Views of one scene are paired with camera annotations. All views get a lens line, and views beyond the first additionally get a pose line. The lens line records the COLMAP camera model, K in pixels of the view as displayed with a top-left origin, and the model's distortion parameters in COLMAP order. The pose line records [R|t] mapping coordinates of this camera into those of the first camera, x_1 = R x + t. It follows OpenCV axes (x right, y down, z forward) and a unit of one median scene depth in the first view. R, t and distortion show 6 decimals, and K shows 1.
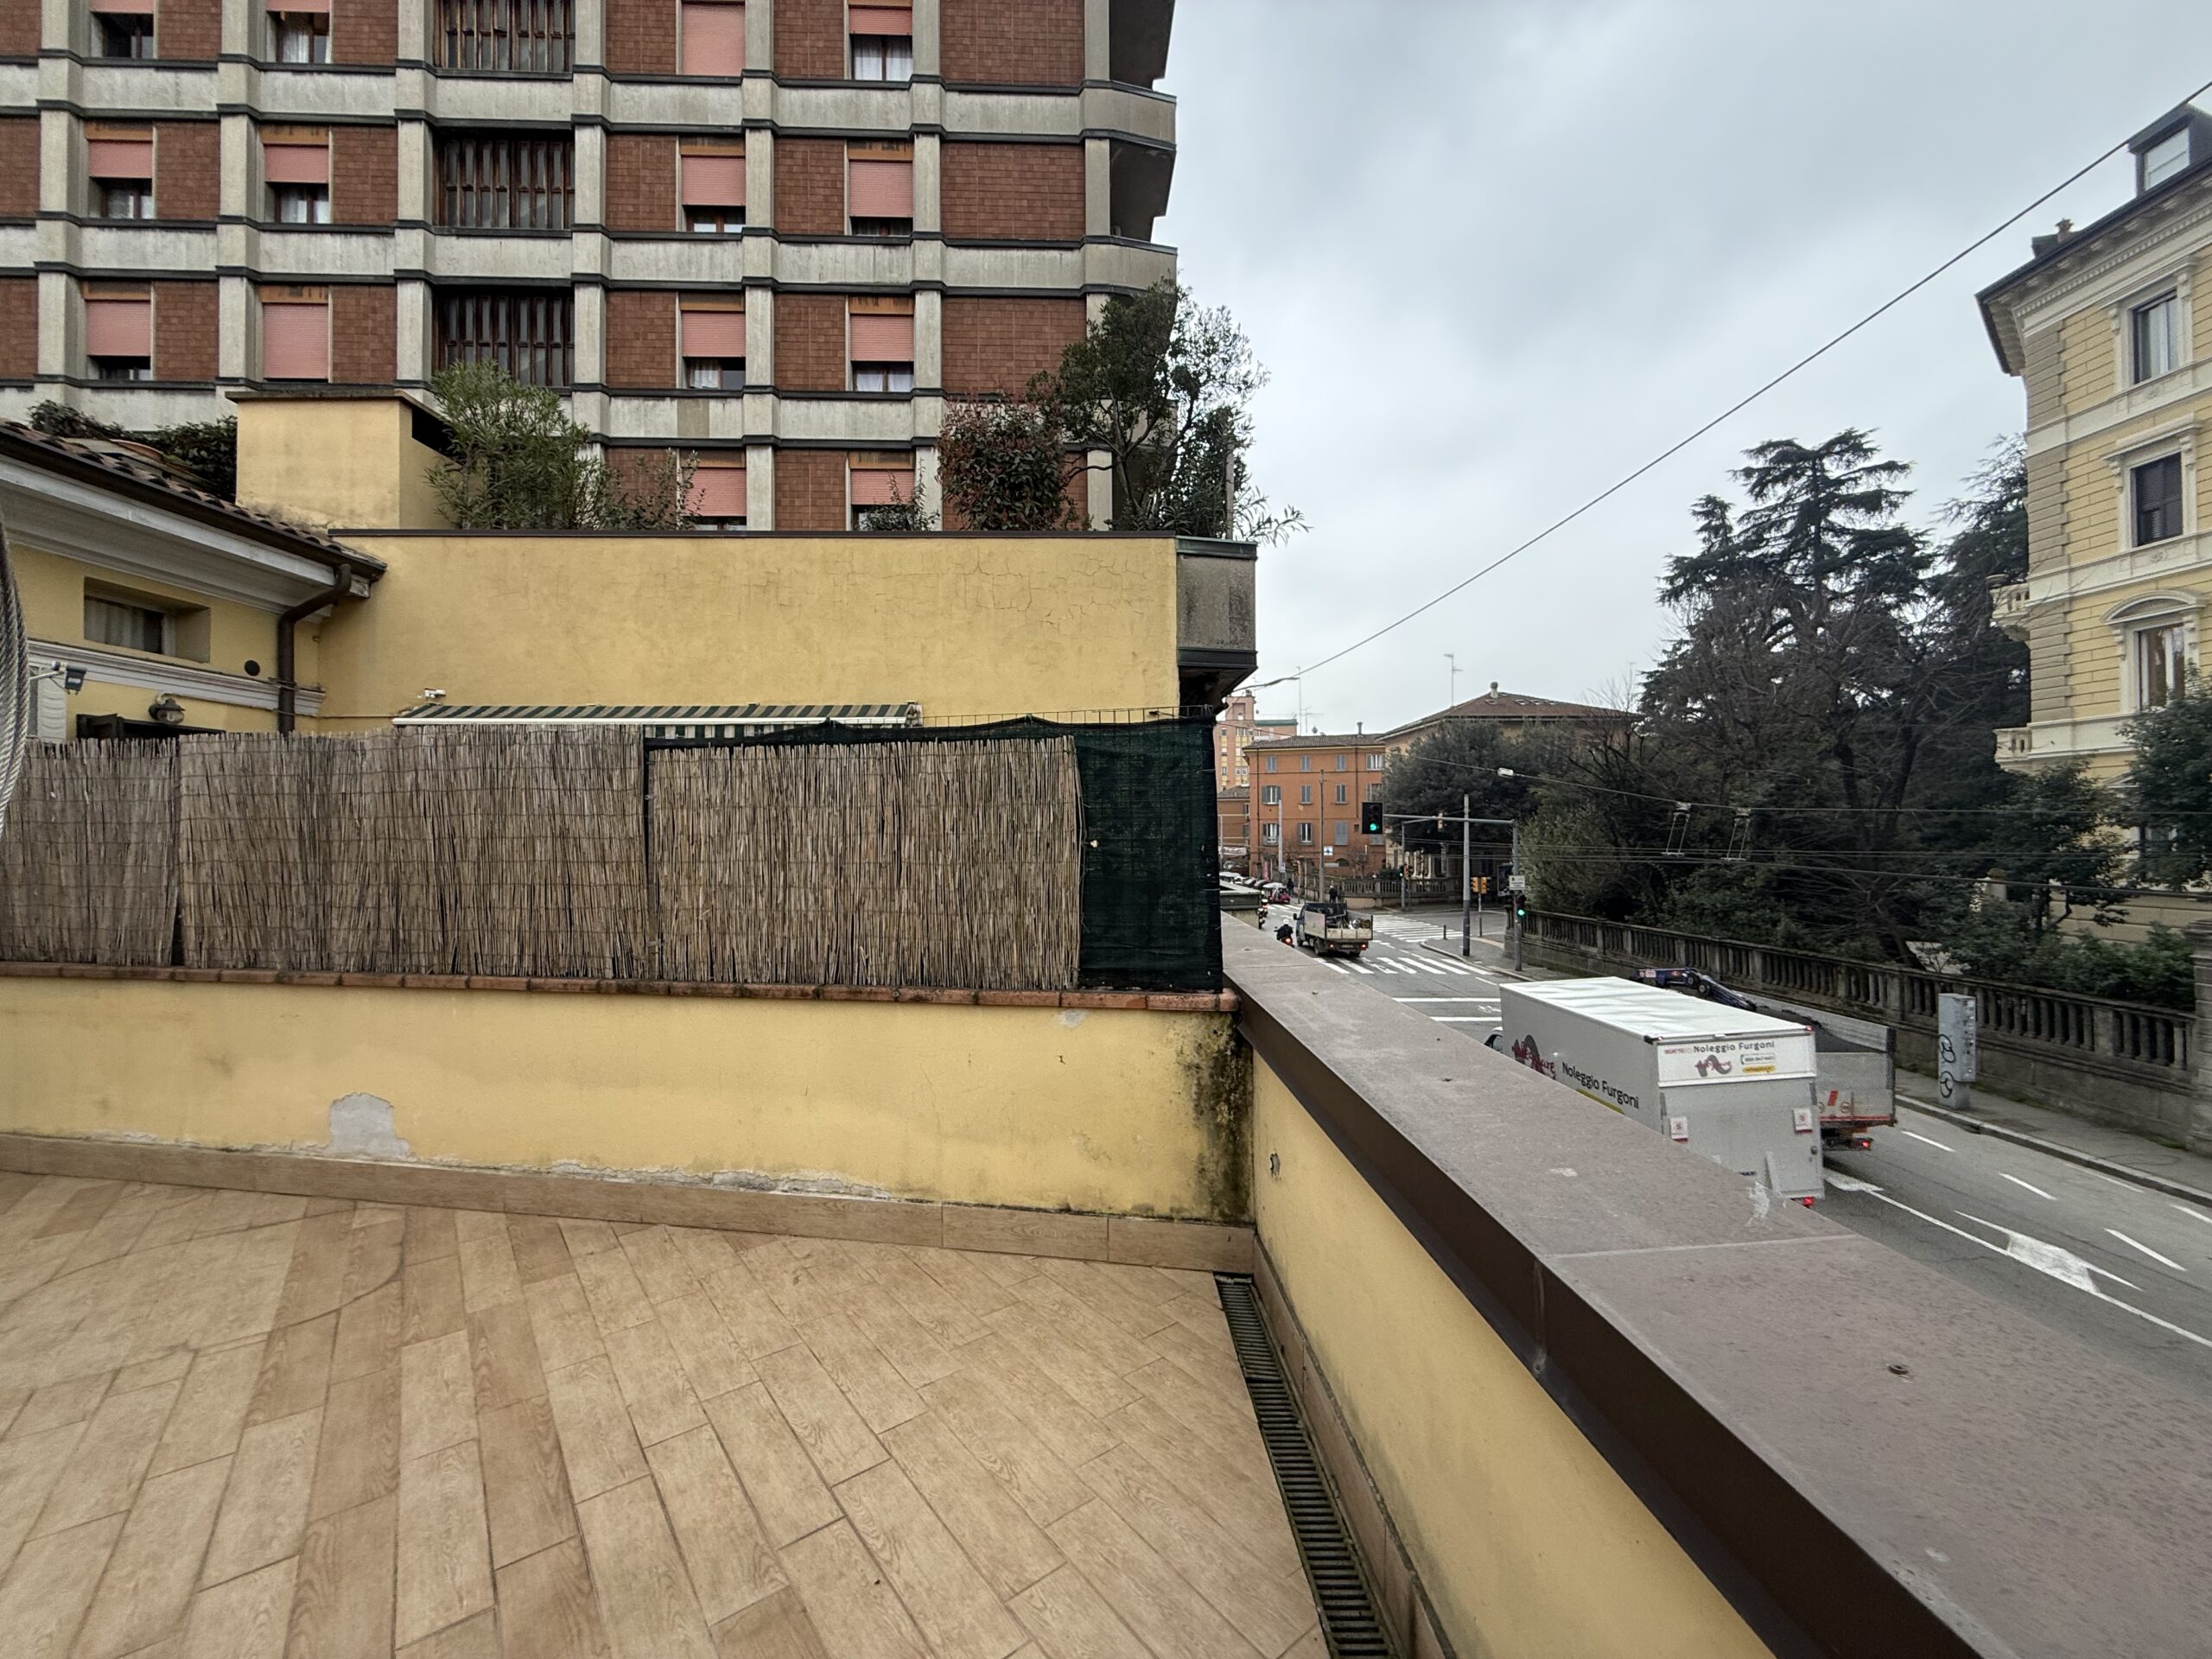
lens RADIAL K [[879.2, 0, 1103.1], [0, 879.2, 824.5], [0, 0, 1]] dist [-0.001158, 0.000078]
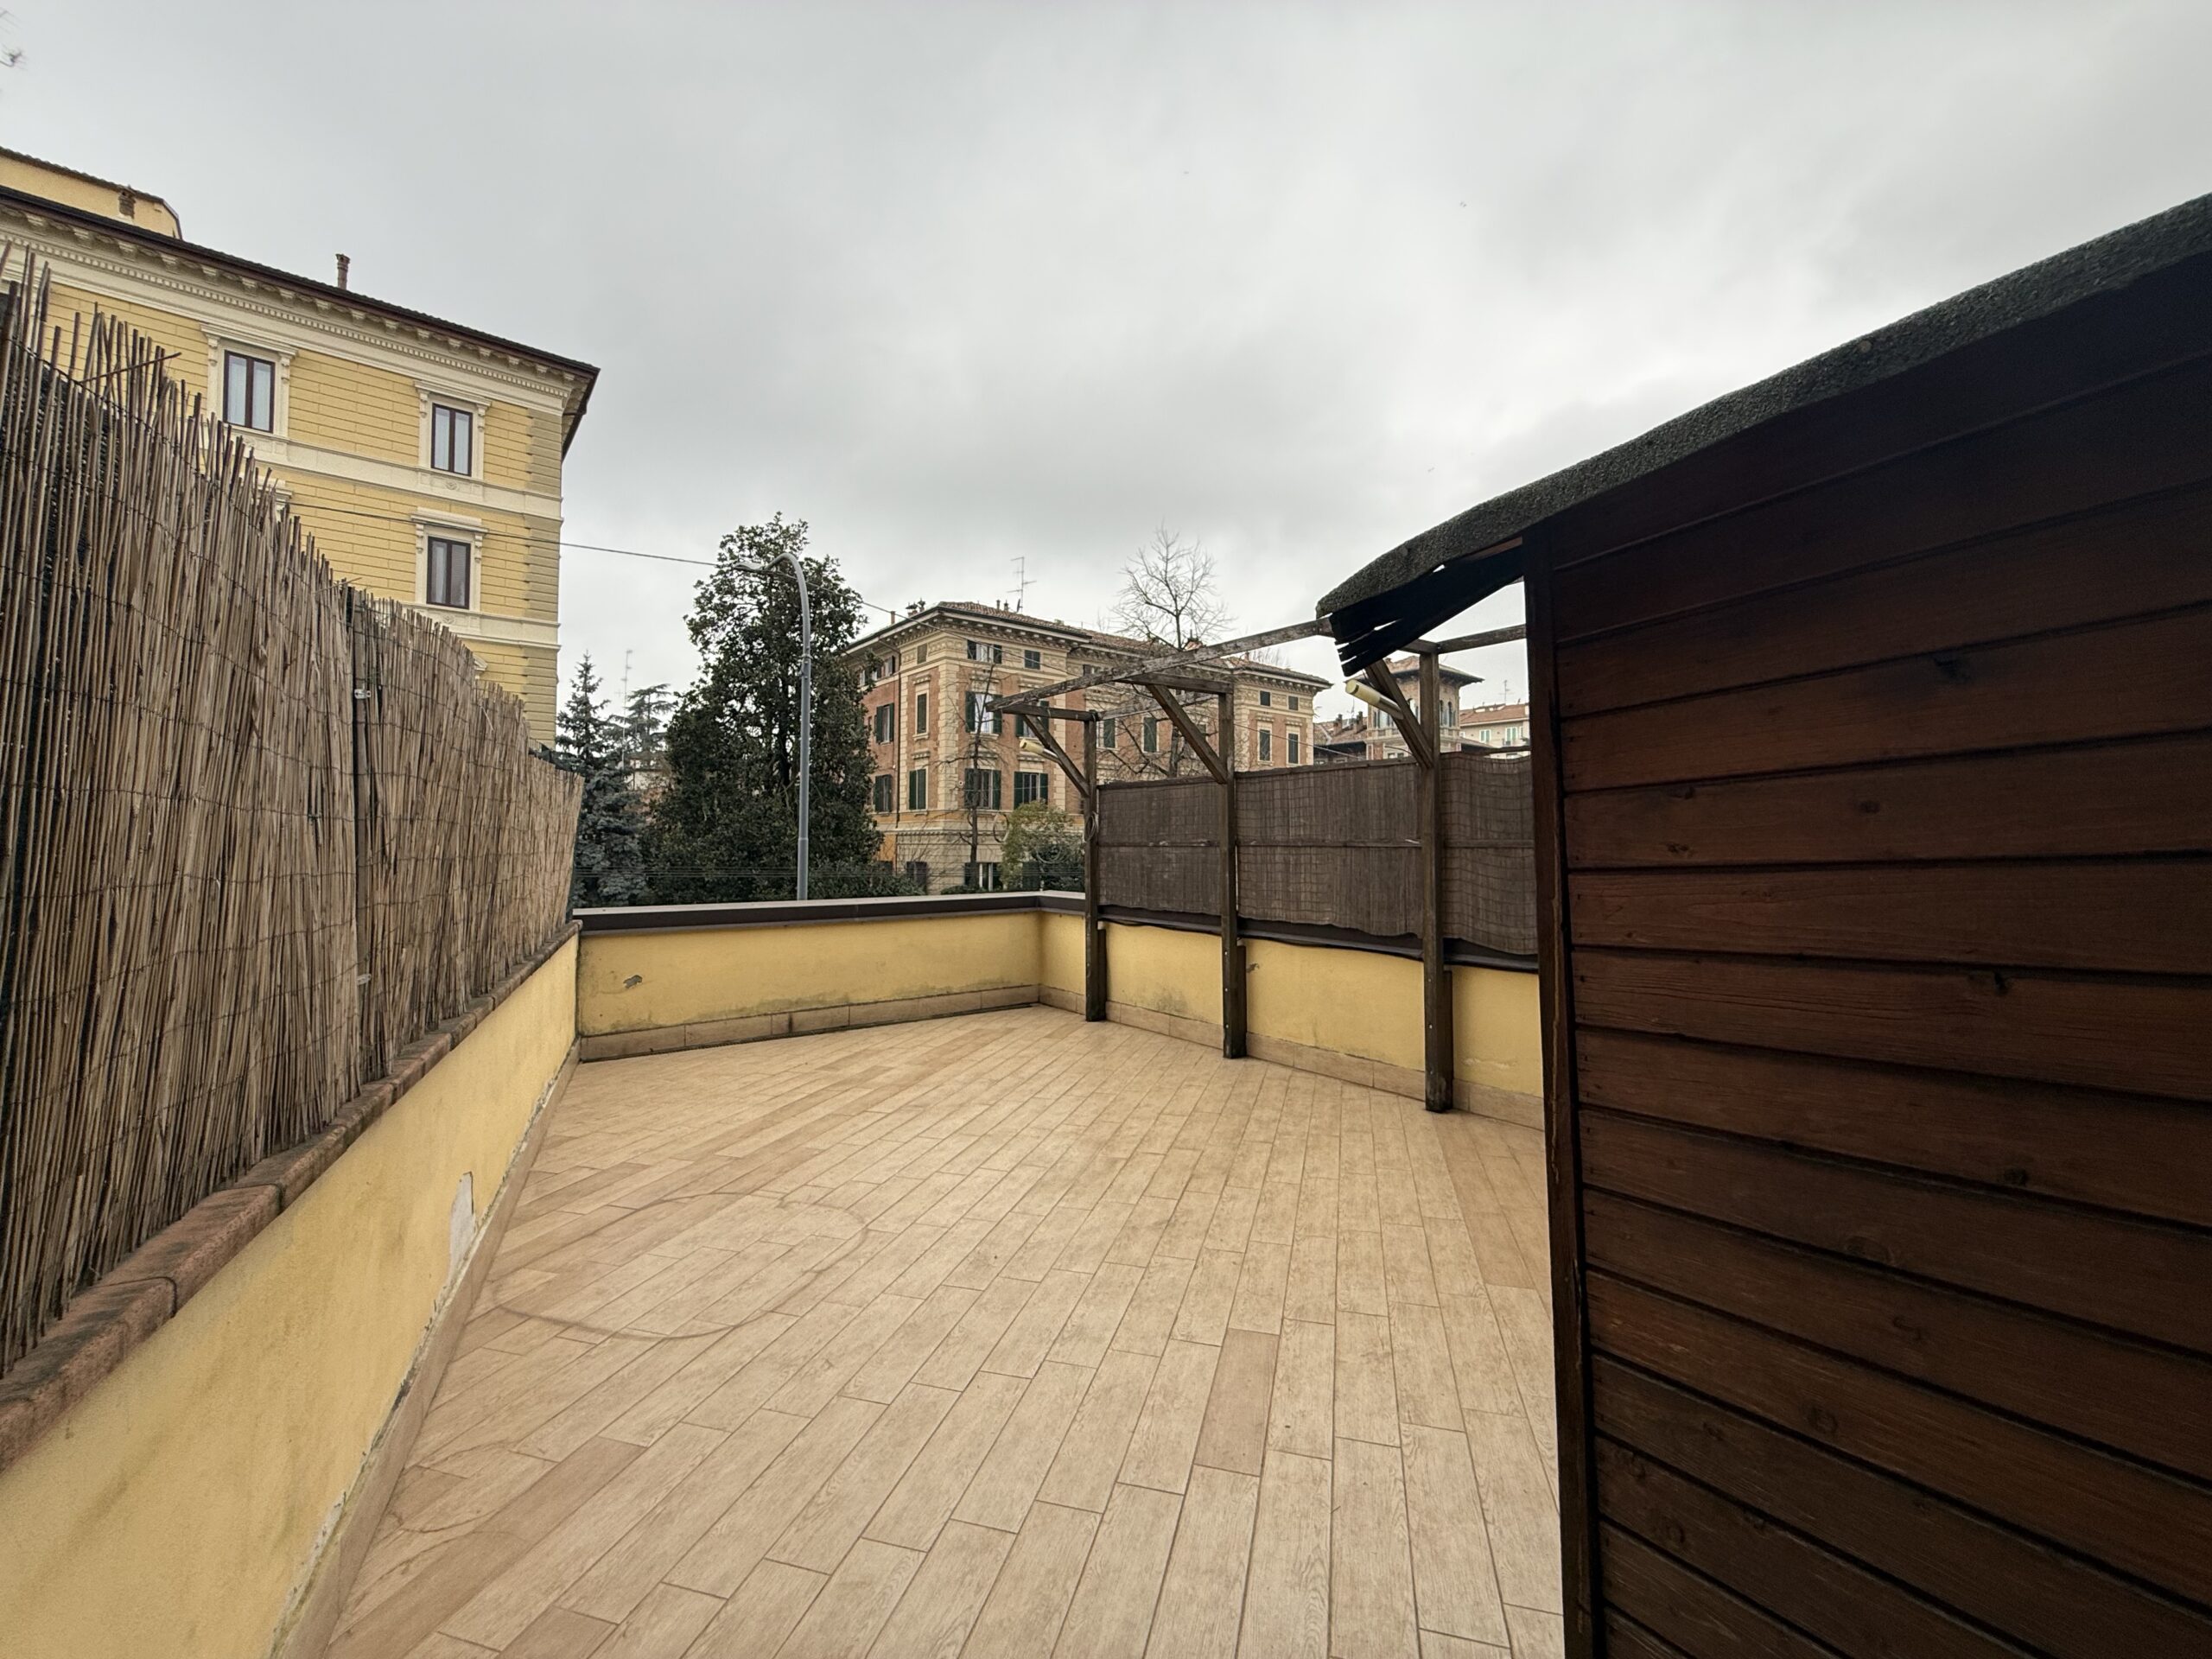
lens RADIAL K [[879.2, 0, 1105.9], [0, 879.2, 823.7], [0, 0, 1]] dist [-0.001158, 0.000078]
pose [[-0.592631, 0.025433, 0.805072, -1.646382], [-0.011133, 0.999147, -0.039760, 0.036461], [-0.805397, -0.032525, -0.591843, 0.952711]]
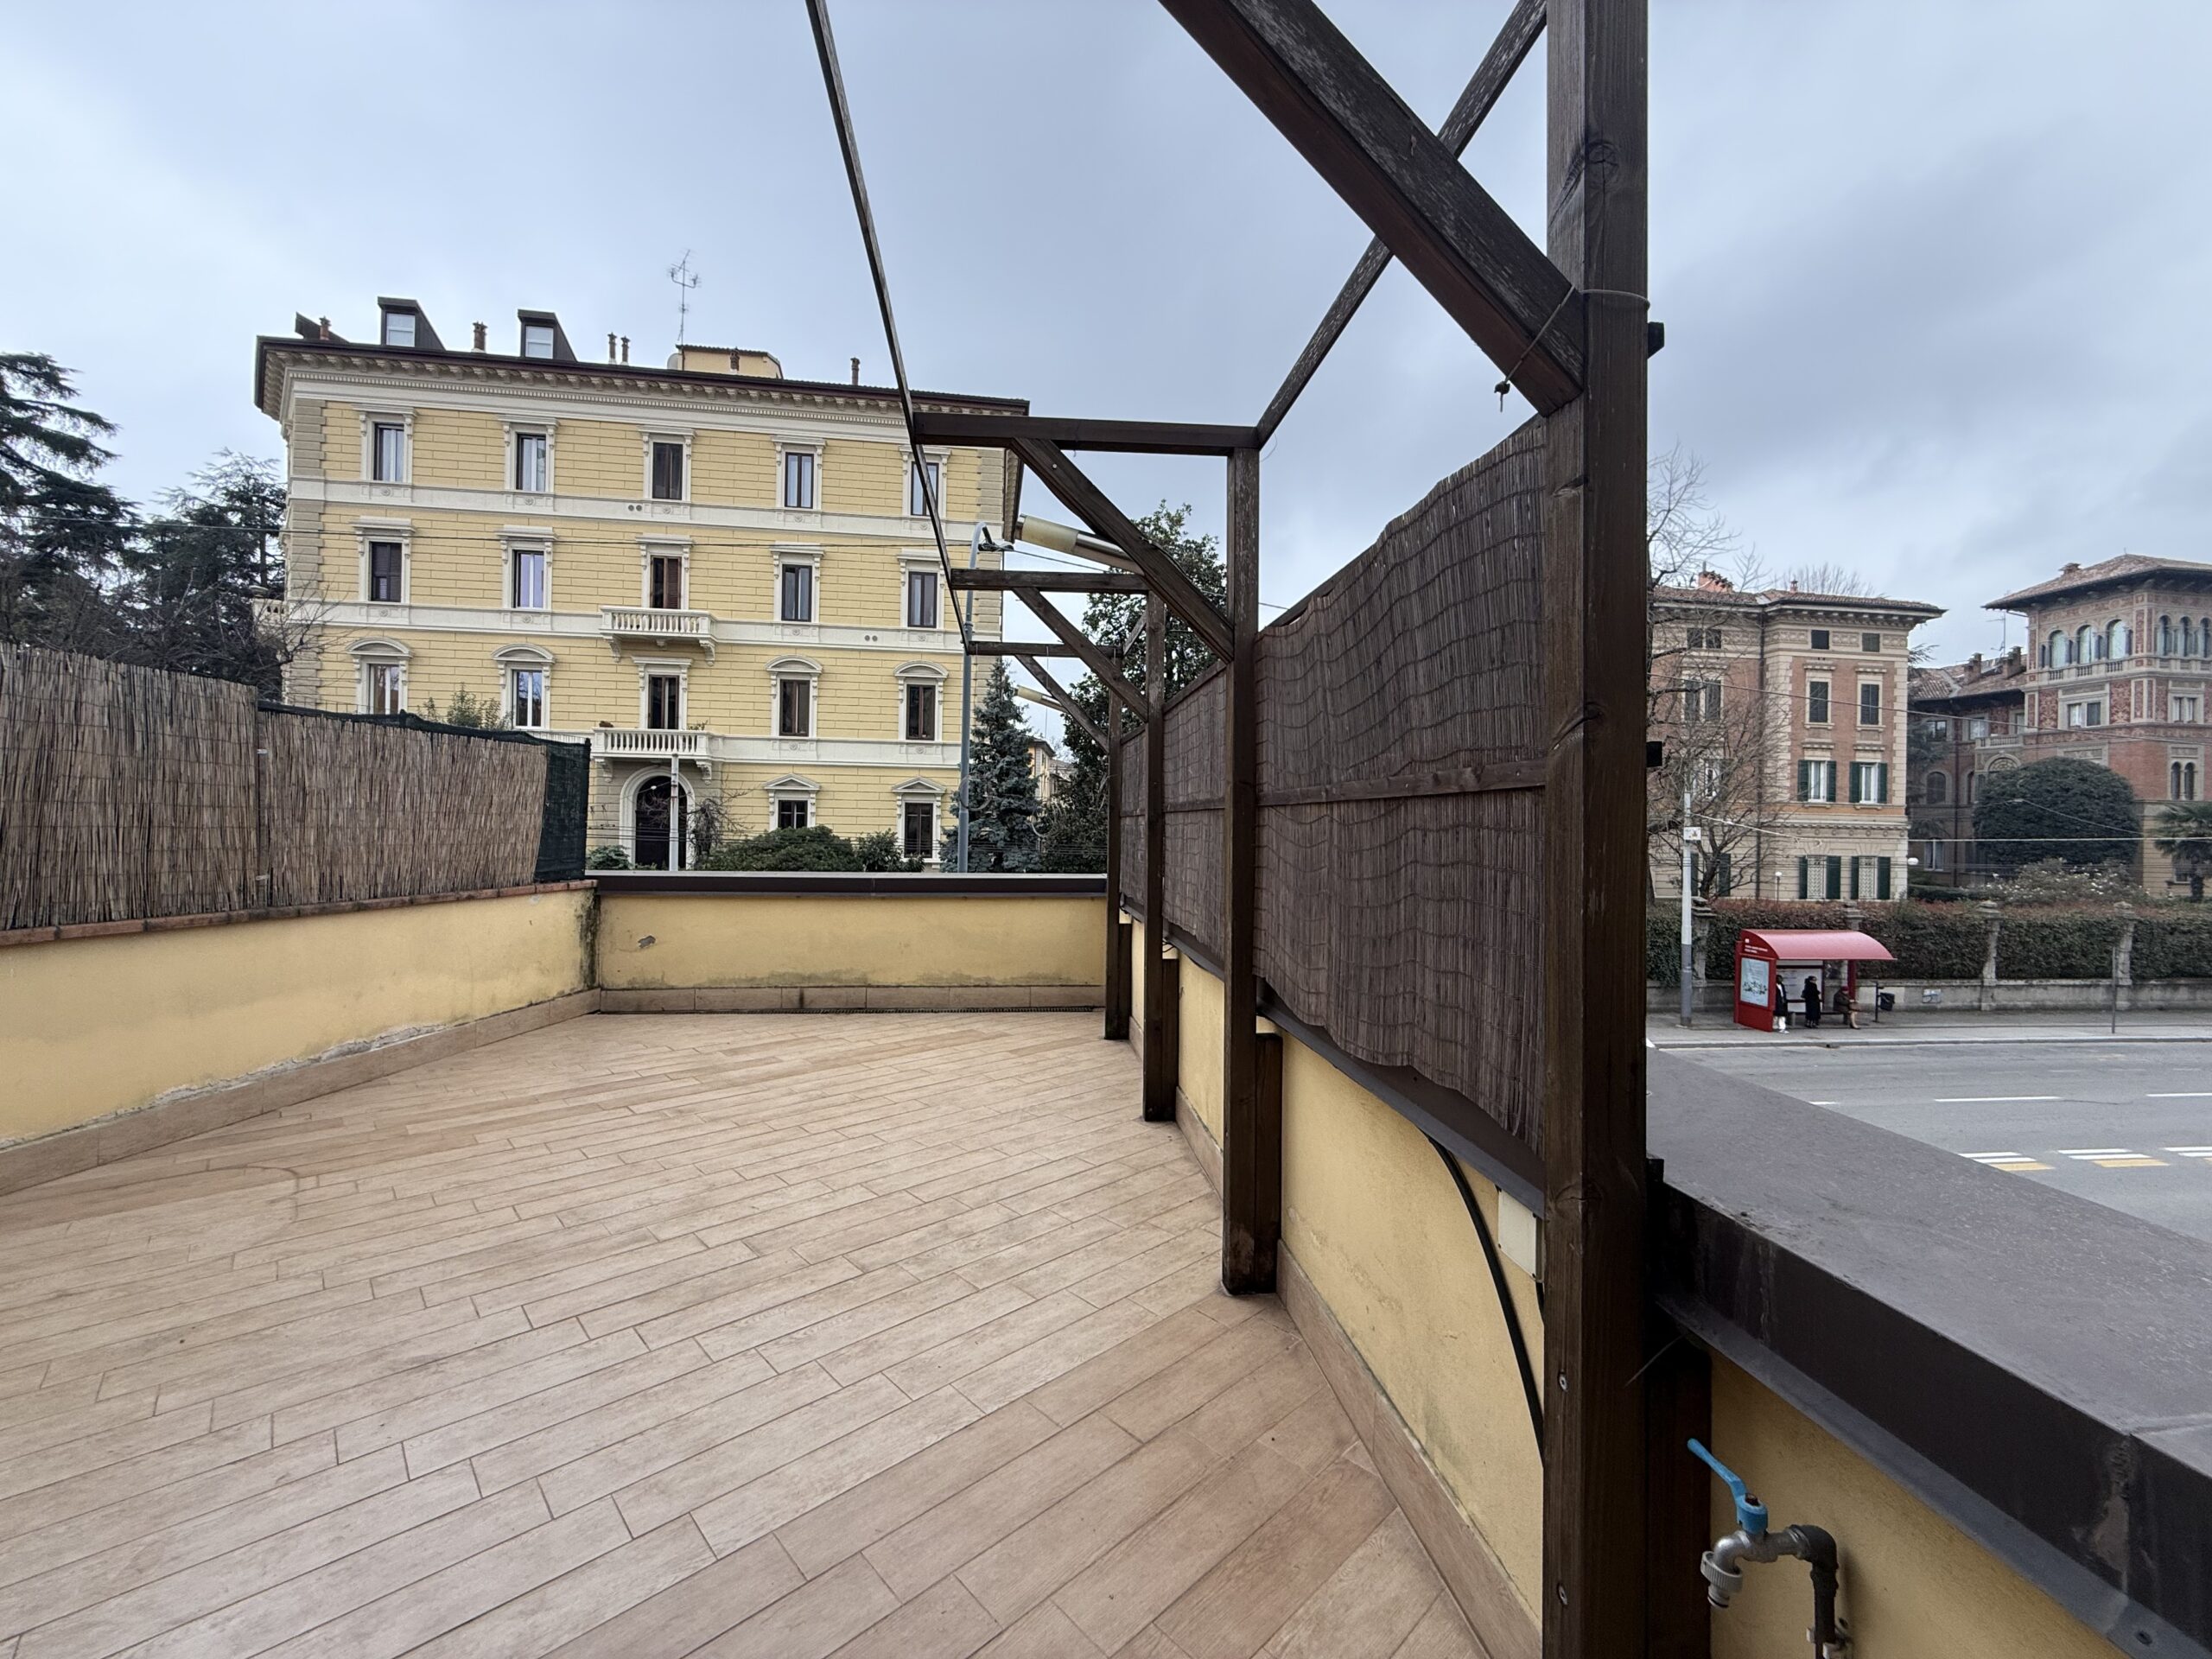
lens RADIAL K [[879.2, 0, 1102.5], [0, 879.2, 825.5], [0, 0, 1]] dist [-0.001158, 0.000078]
pose [[-0.092007, 0.006843, 0.995735, -1.582097], [-0.029850, 0.999508, -0.009627, 0.039524], [-0.995311, -0.030608, -0.091757, -0.000311]]
